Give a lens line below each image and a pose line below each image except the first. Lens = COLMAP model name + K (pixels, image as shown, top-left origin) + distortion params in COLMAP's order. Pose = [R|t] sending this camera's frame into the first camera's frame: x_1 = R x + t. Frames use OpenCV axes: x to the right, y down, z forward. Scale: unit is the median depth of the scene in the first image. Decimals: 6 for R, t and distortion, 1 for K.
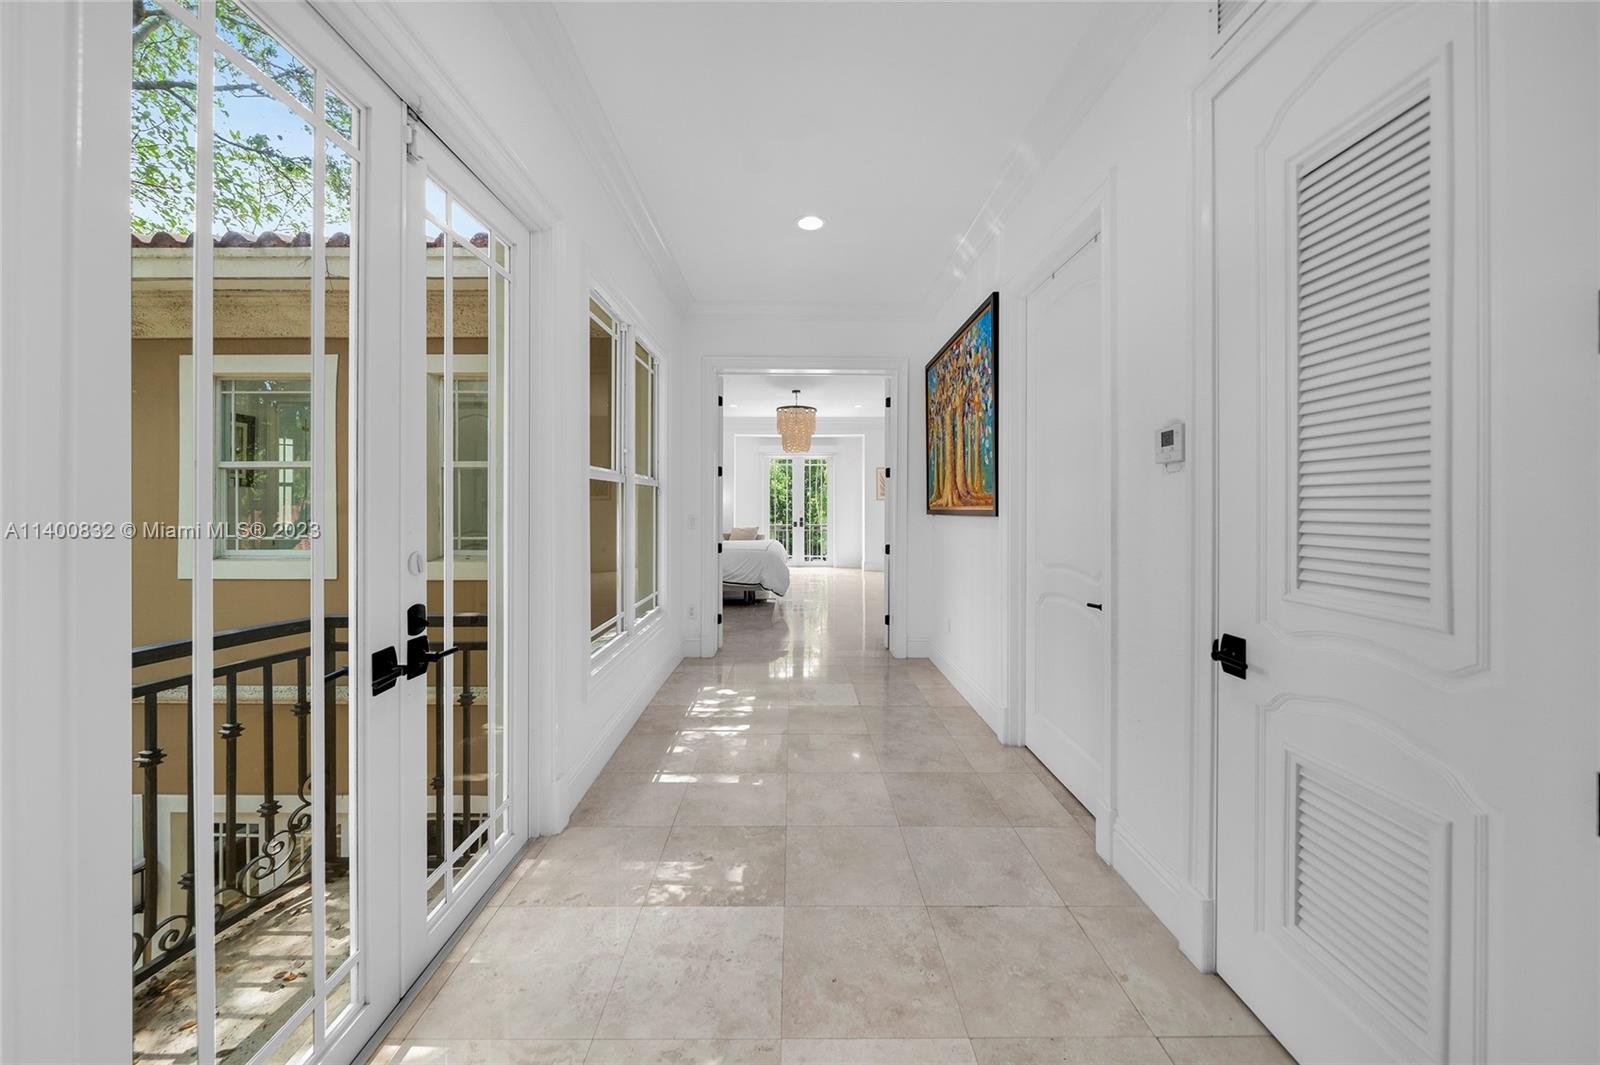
lens RADIAL K [[605.6, 0, 790.8], [0, 605.6, 499.0], [0, 0, 1]] dist [-0.000884, -0.000064]
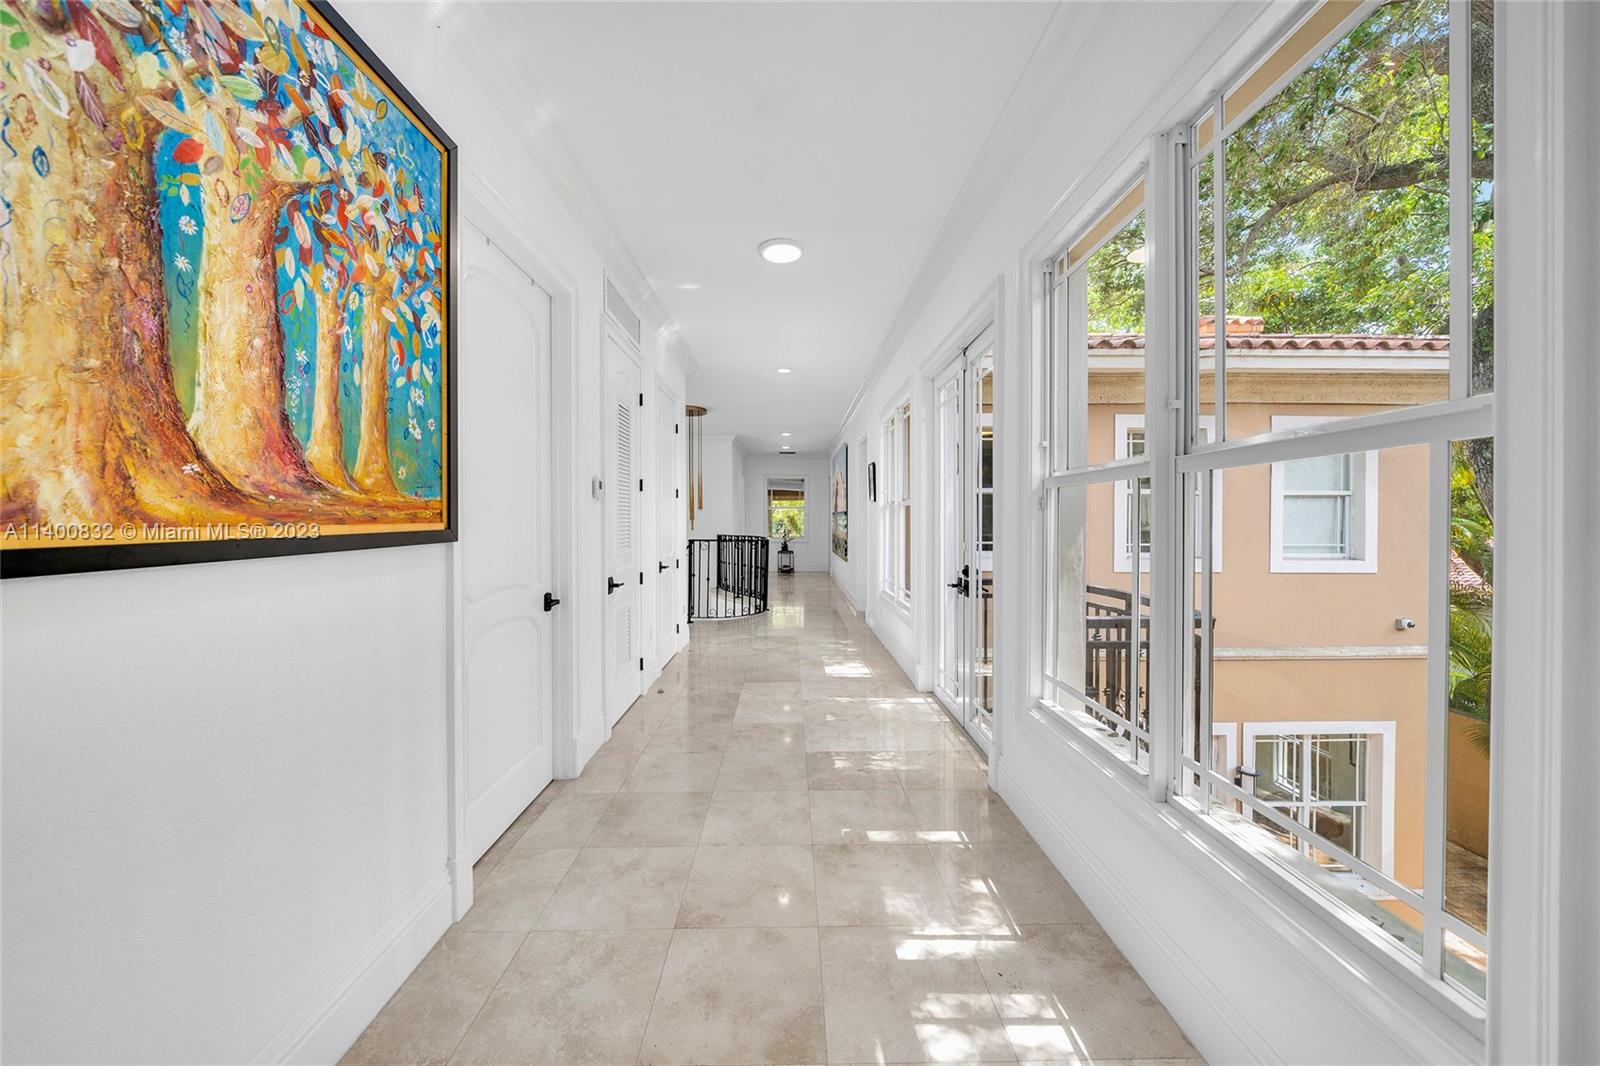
lens RADIAL K [[605.6, 0, 797.5], [0, 605.6, 529.6], [0, 0, 1]] dist [-0.000884, -0.000064]
pose [[-0.999833, -0.001345, -0.018229, 0.031590], [-0.001466, 0.999977, 0.006622, 0.016494], [0.018219, 0.006648, -0.999812, 1.901578]]
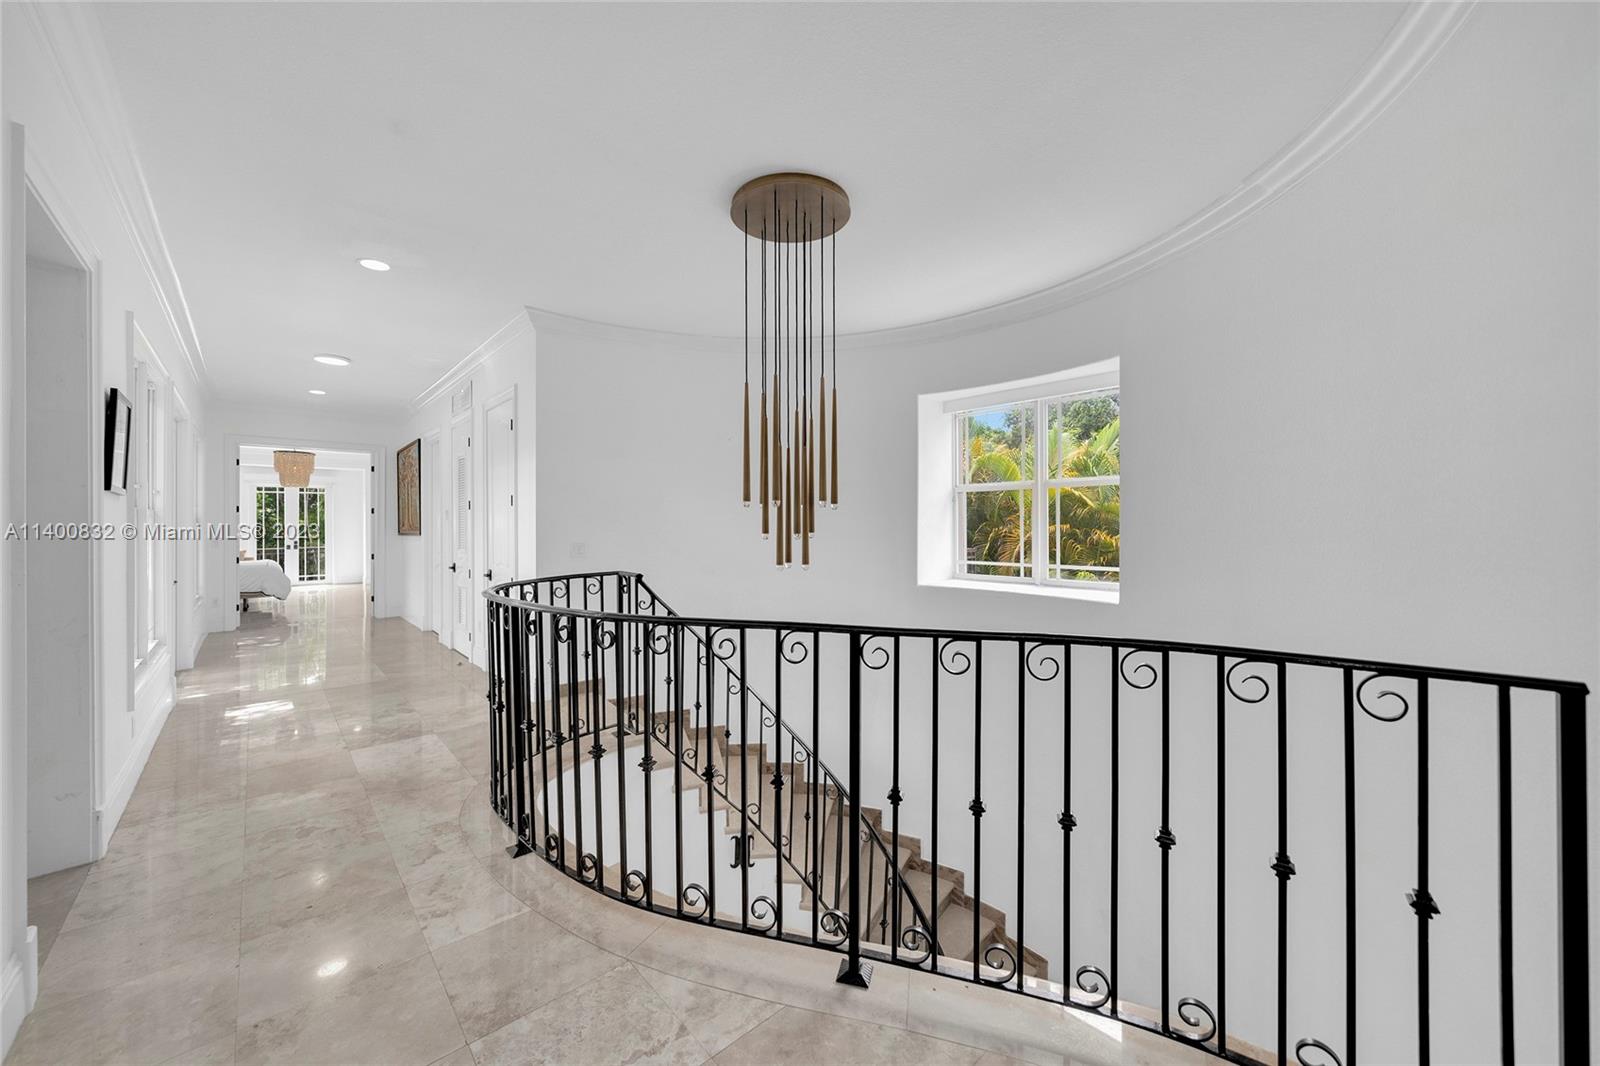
lens RADIAL K [[605.6, 0, 792.1], [0, 605.6, 519.3], [0, 0, 1]] dist [-0.000884, -0.000064]
pose [[0.751631, -0.001499, 0.659582, -0.144419], [0.002424, 0.999997, -0.000490, -0.032019], [-0.659579, 0.001967, 0.751632, -2.023915]]
